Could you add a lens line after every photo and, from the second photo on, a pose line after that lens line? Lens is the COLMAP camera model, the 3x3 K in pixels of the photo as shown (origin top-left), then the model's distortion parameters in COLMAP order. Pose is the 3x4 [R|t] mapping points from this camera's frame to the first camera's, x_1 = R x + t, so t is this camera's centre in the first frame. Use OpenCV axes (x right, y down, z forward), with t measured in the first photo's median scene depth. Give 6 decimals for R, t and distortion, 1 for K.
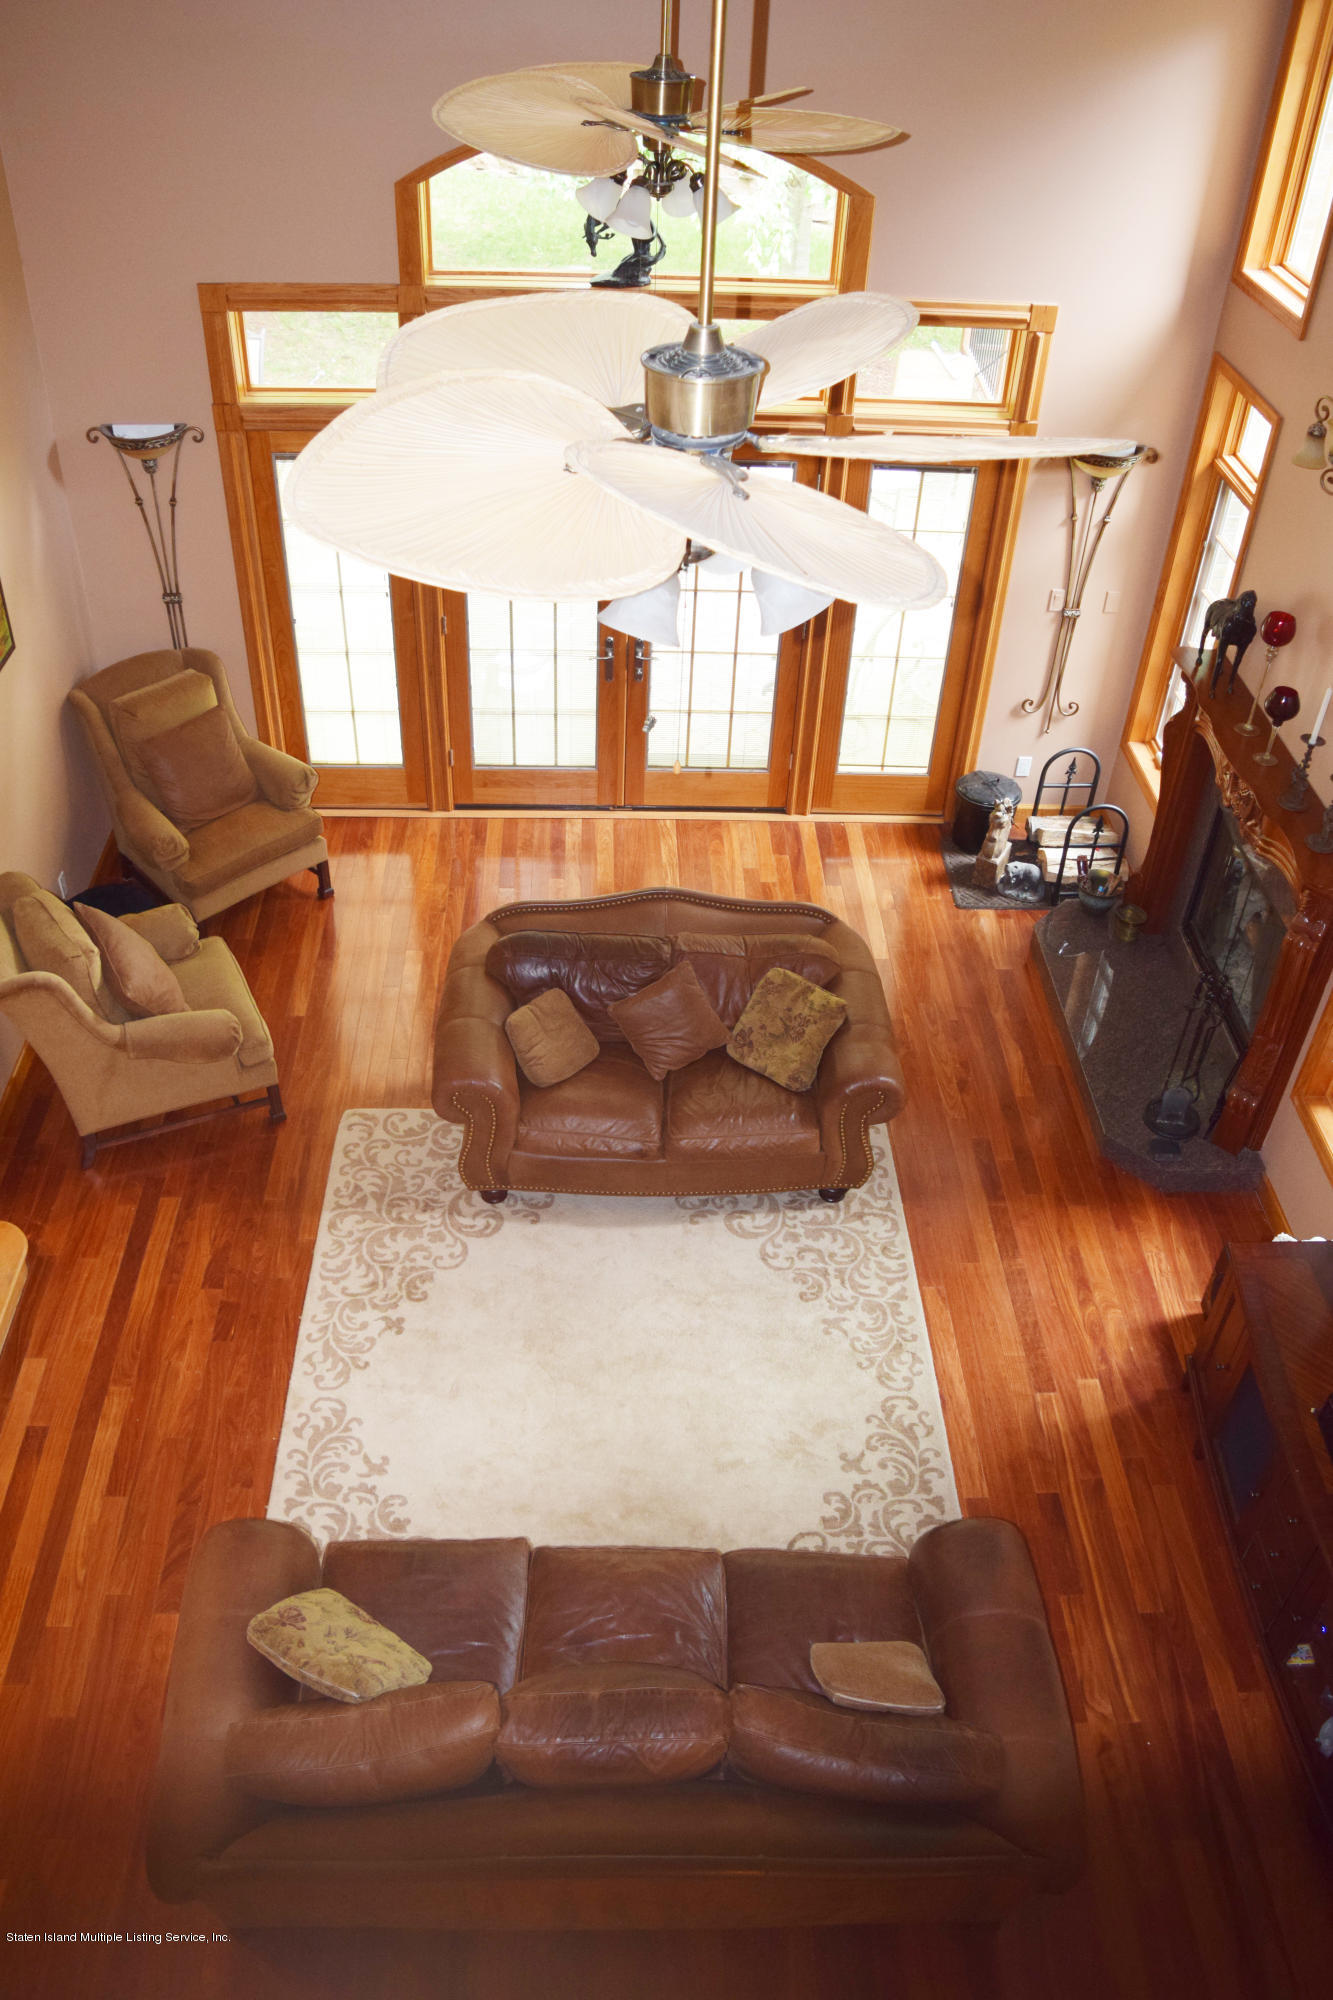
lens RADIAL K [[1656.1, 0, 667.3], [0, 1656.1, 997.8], [0, 0, 1]] dist [-0.017380, 0.001432]
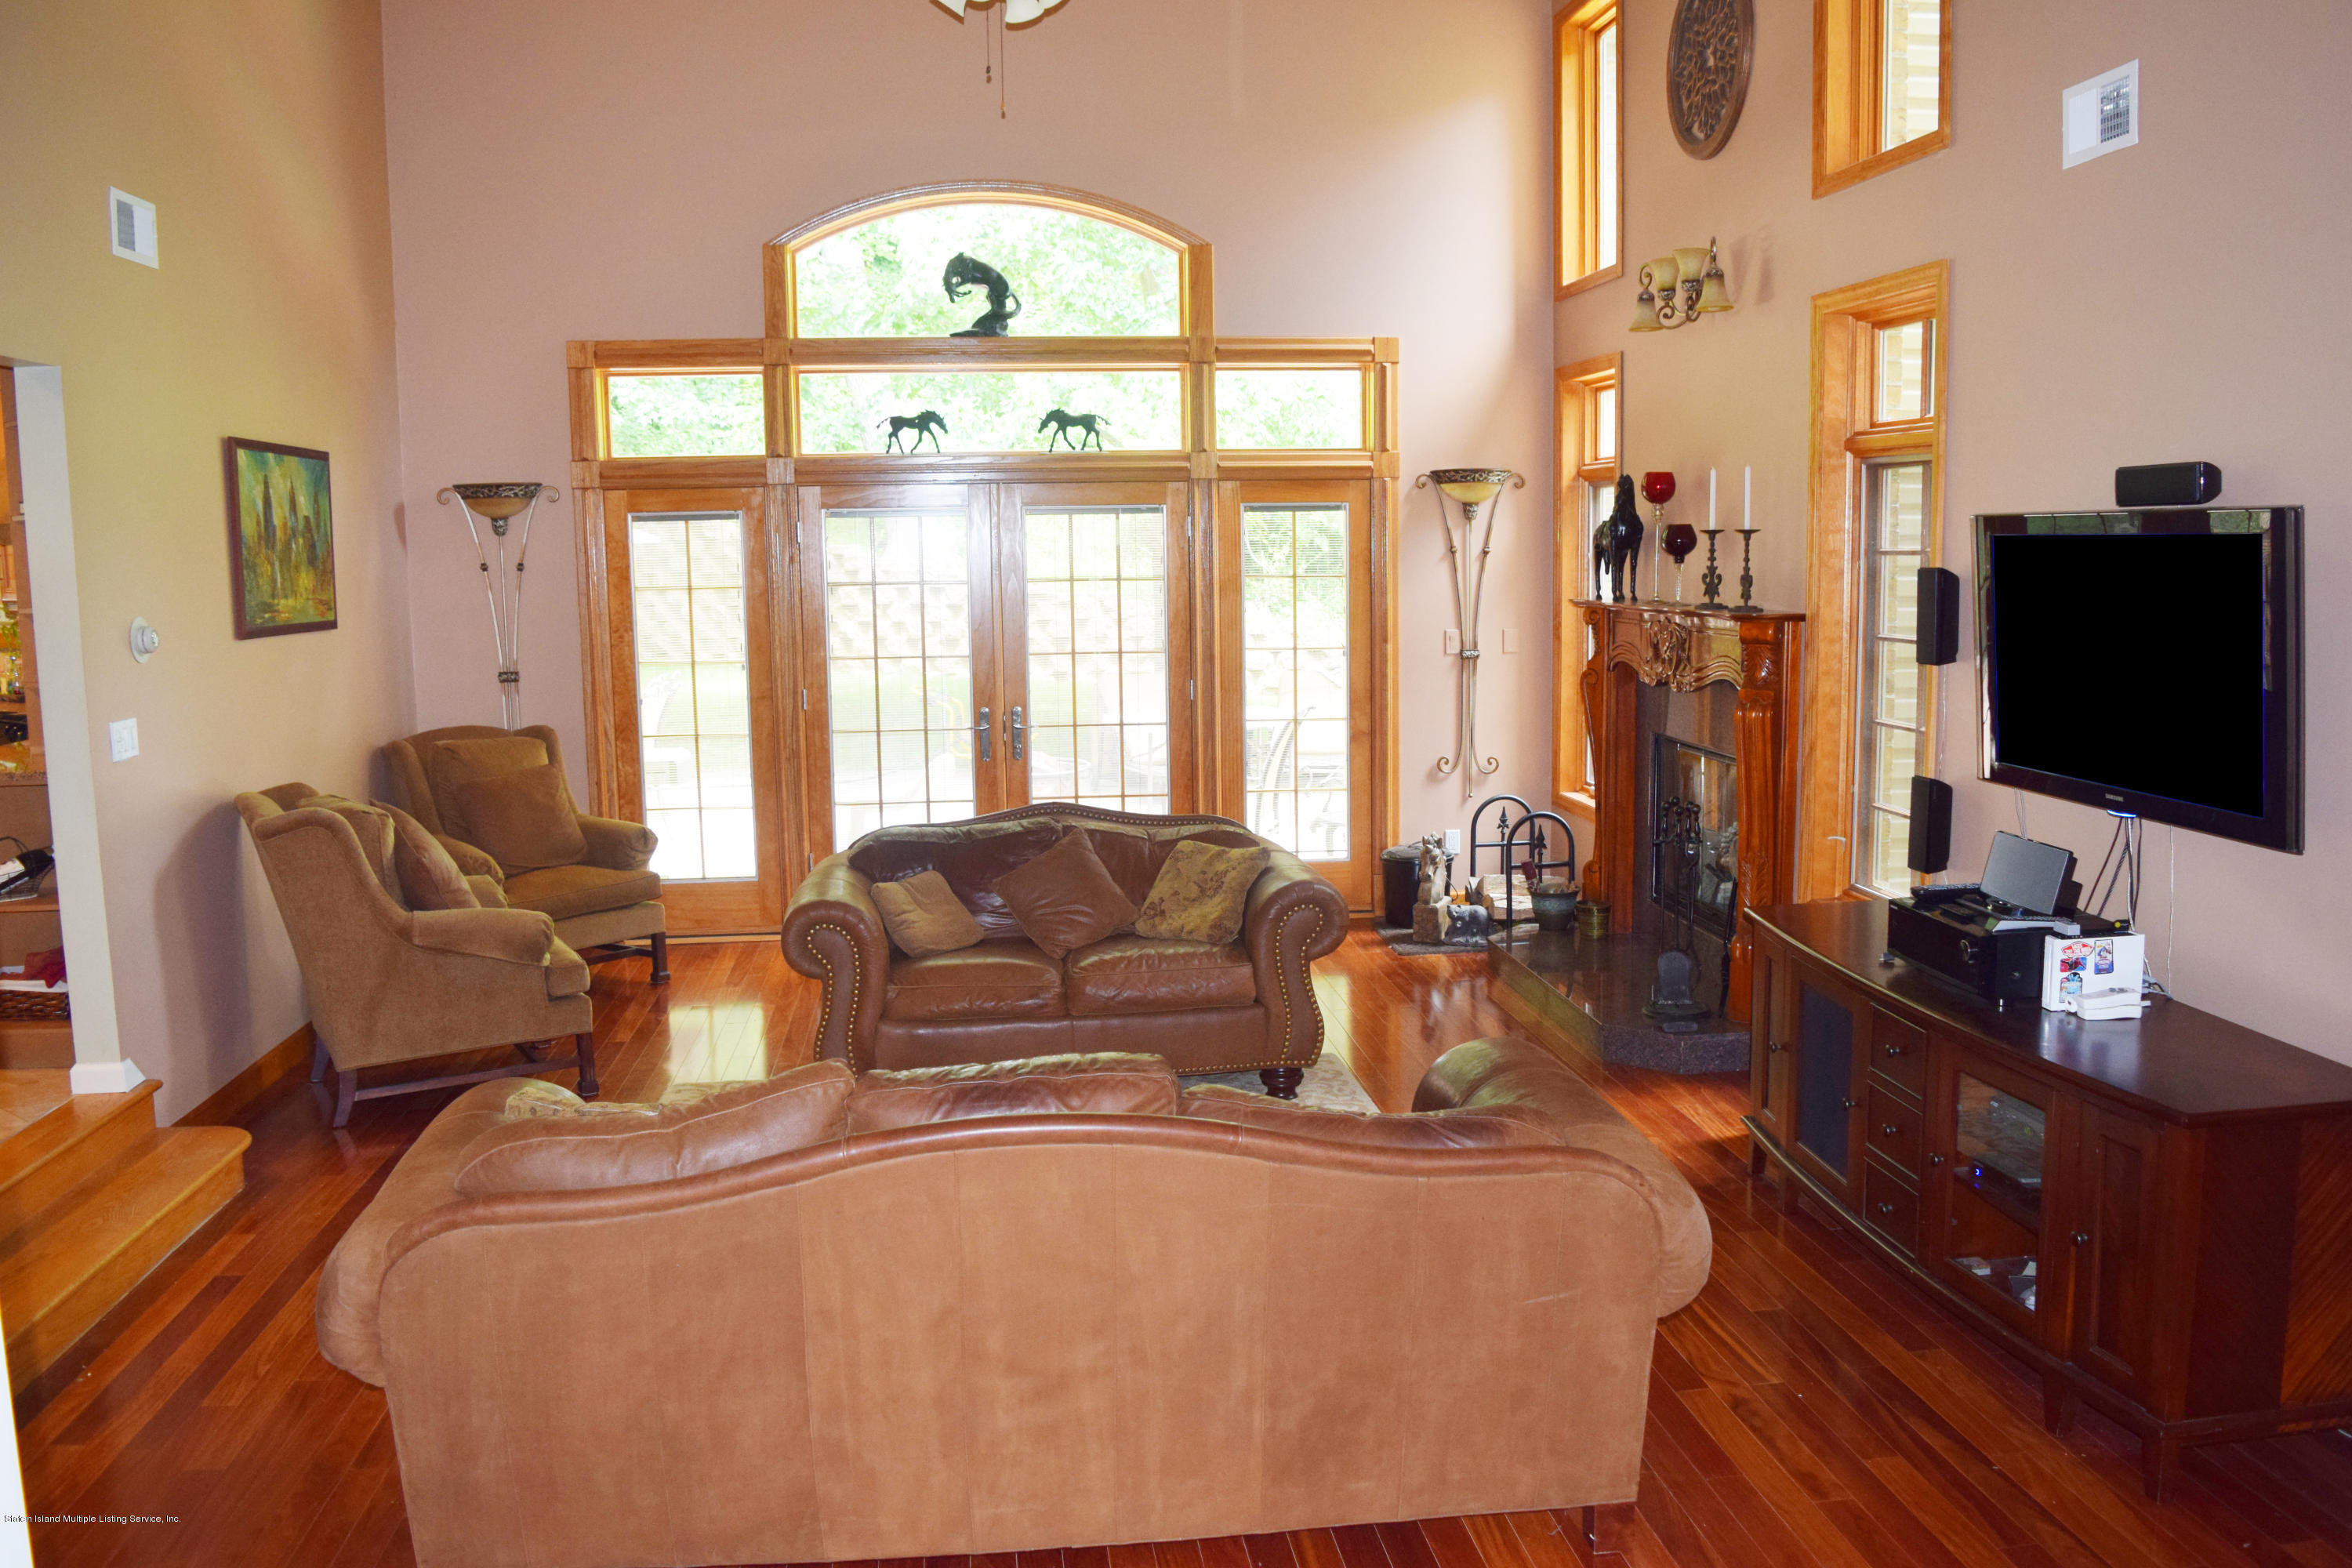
lens RADIAL K [[1947.5, 0, 1170.8], [0, 1947.5, 790.1], [0, 0, 1]] dist [-0.017380, 0.001432]
pose [[0.995743, -0.060602, 0.069456, -0.010261], [0.088528, 0.838649, -0.537430, 0.462702], [-0.025680, 0.541290, 0.840443, 0.117942]]
